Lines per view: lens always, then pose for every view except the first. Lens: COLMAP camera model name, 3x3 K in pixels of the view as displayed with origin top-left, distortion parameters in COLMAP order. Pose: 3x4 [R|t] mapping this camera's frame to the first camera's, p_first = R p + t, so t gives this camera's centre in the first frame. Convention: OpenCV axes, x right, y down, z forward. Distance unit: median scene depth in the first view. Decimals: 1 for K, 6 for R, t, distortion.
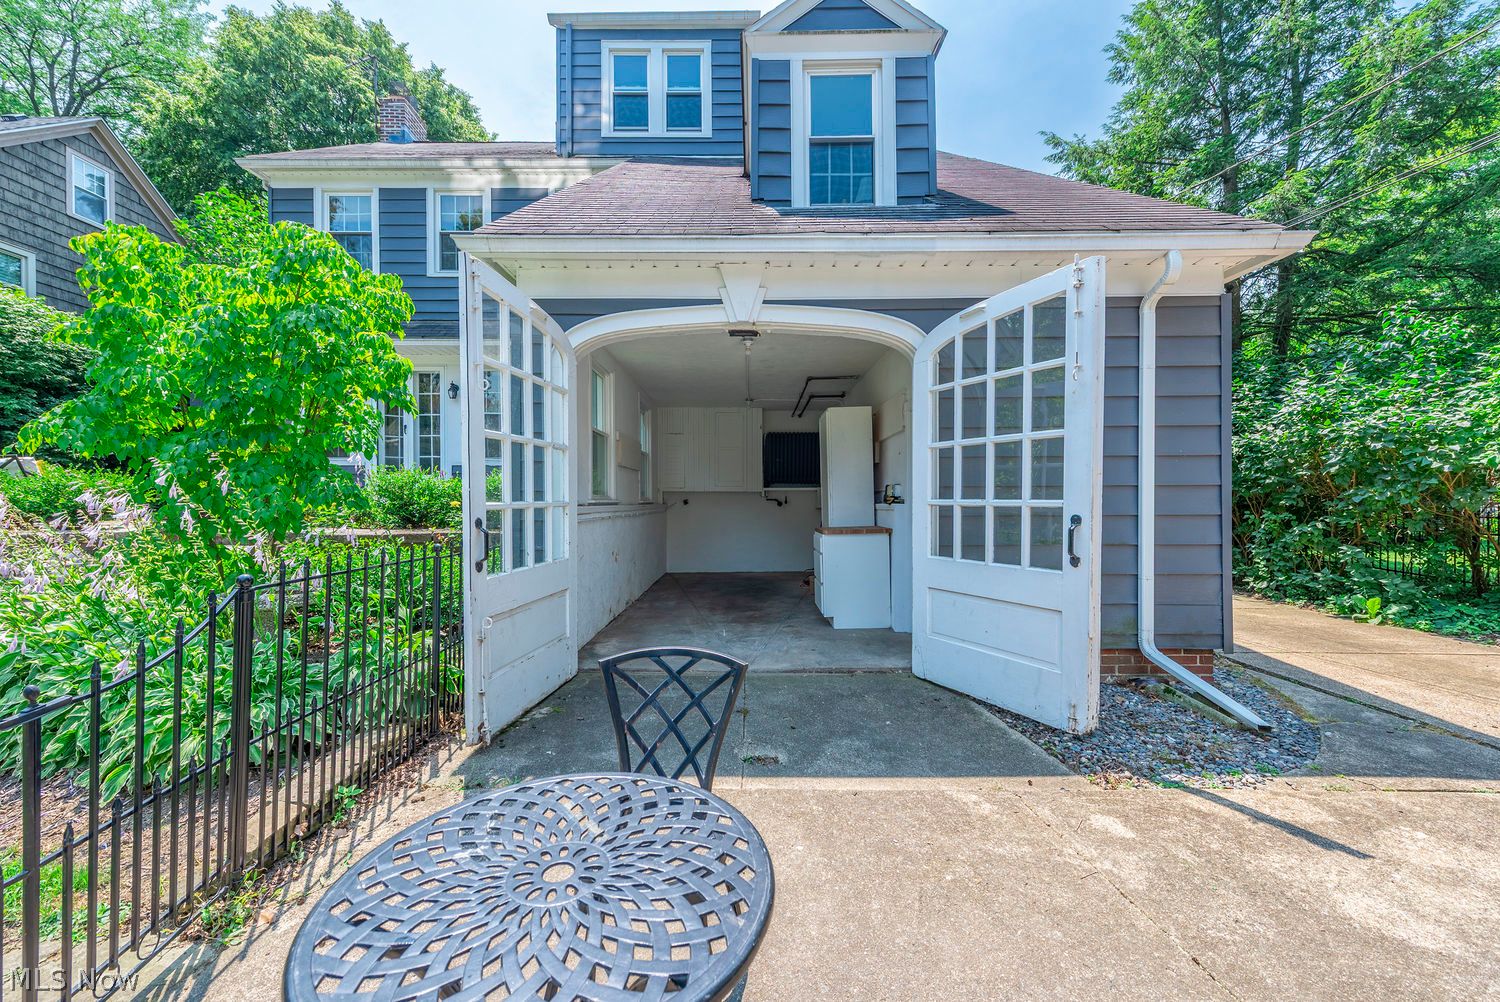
lens RADIAL K [[586.5, 0, 742.9], [0, 586.5, 507.3], [0, 0, 1]] dist [0.012236, -0.000475]
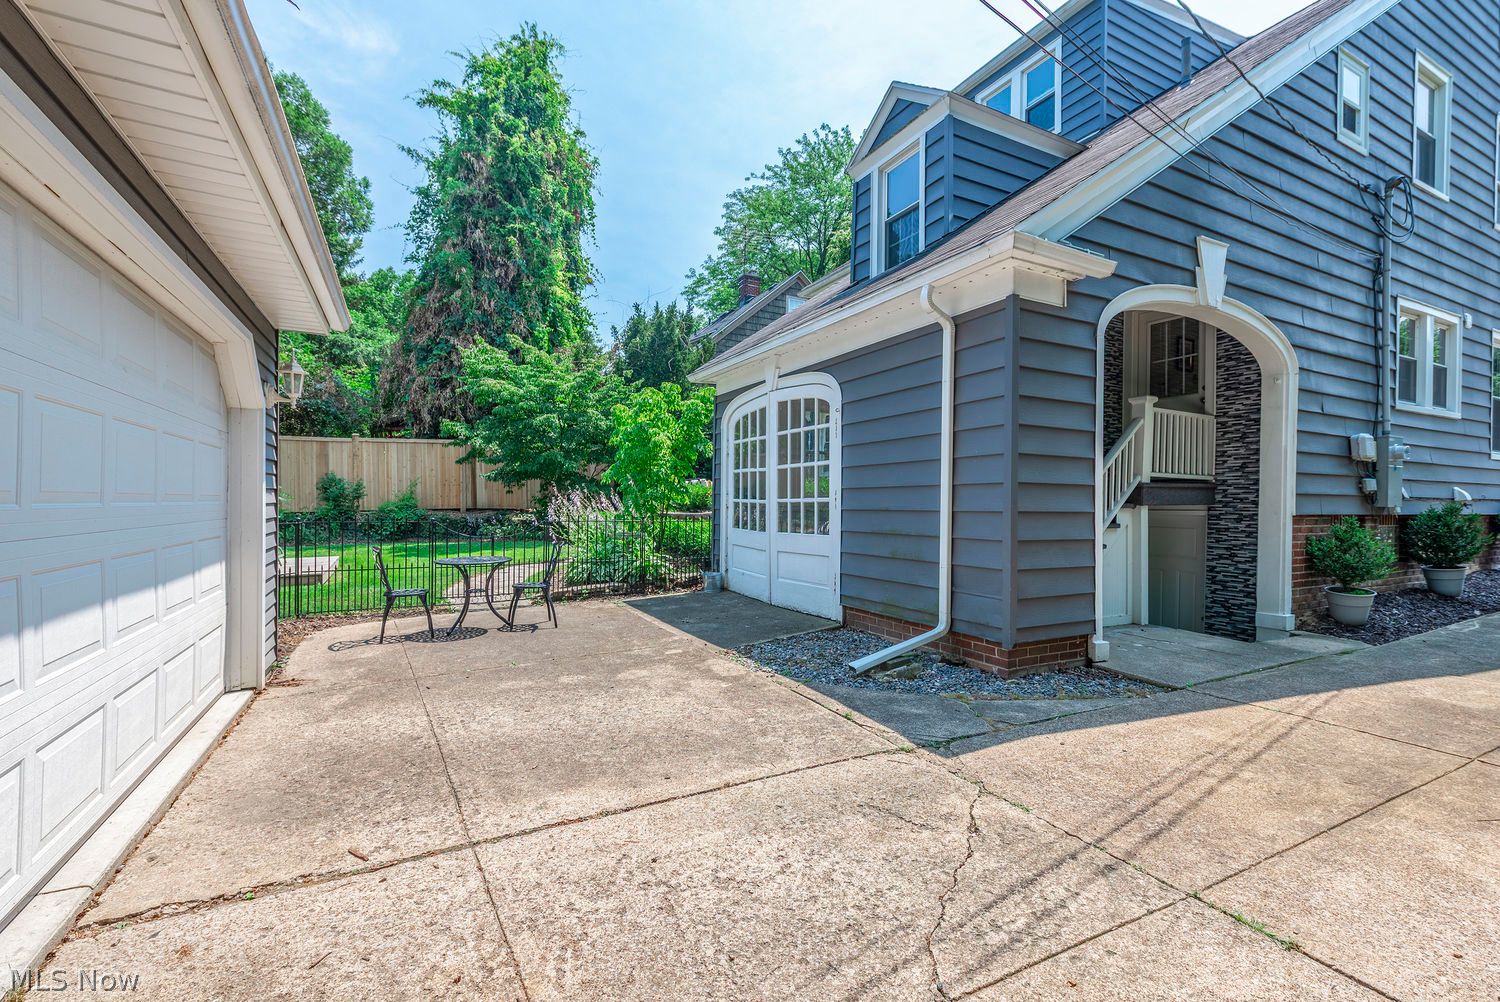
lens RADIAL K [[652.7, 0, 756.2], [0, 652.7, 504.1], [0, 0, 1]] dist [0.001017, 0.000146]
pose [[0.473949, 0.006315, -0.880530, 1.623097], [-0.010517, 0.999944, 0.001511, 0.001572], [0.880490, 0.008545, 0.473988, 0.085988]]
